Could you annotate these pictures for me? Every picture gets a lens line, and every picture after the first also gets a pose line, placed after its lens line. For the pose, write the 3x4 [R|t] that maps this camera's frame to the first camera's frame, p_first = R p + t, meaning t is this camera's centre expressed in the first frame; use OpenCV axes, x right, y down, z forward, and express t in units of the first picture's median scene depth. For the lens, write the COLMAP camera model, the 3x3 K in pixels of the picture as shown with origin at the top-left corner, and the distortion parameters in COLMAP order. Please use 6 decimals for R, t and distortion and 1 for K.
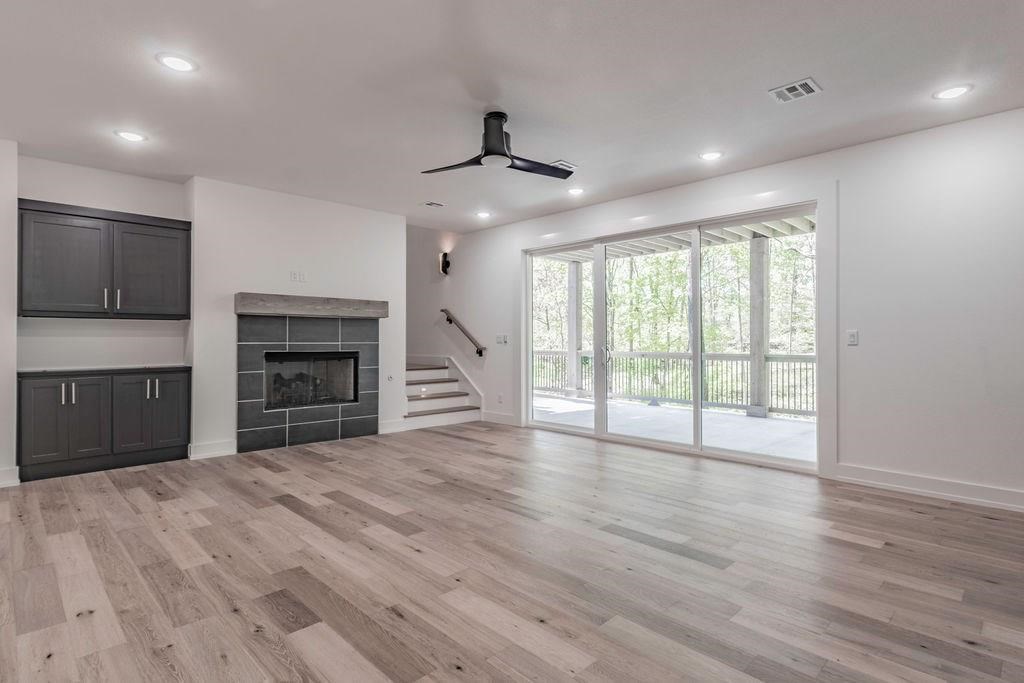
lens RADIAL K [[521.4, 0, 517.0], [0, 521.4, 335.2], [0, 0, 1]] dist [-0.002140, 0.000433]
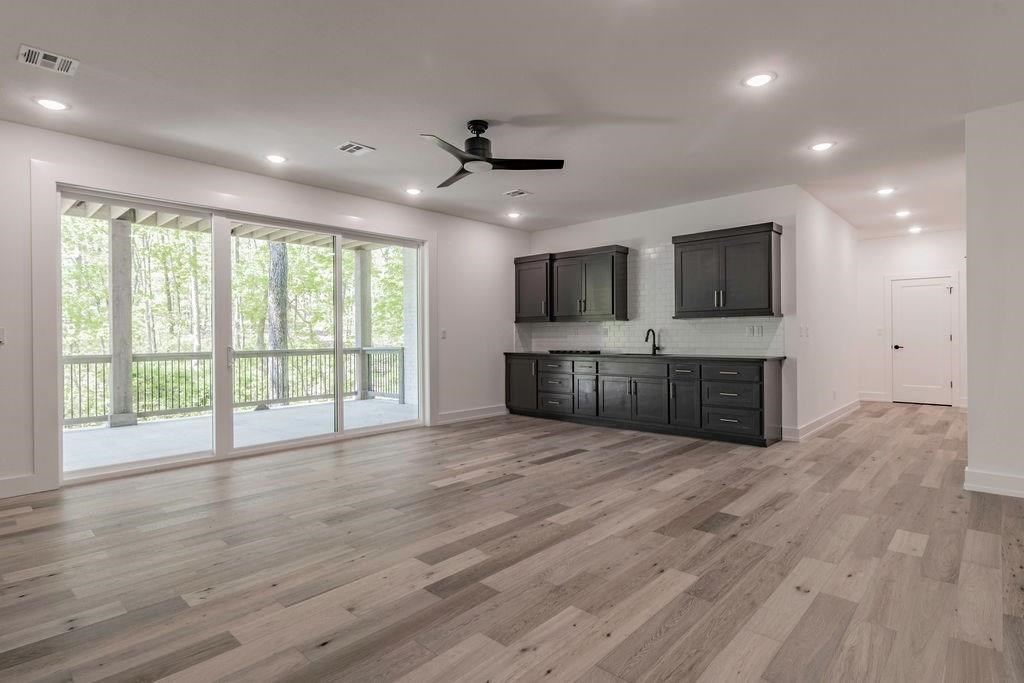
lens RADIAL K [[521.4, 0, 516.0], [0, 521.4, 339.3], [0, 0, 1]] dist [-0.002140, 0.000433]
pose [[-0.040879, -0.009719, 0.999117, -1.324421], [-0.000562, 0.999953, 0.009705, 0.008613], [-0.999164, -0.000165, -0.040882, 1.156884]]
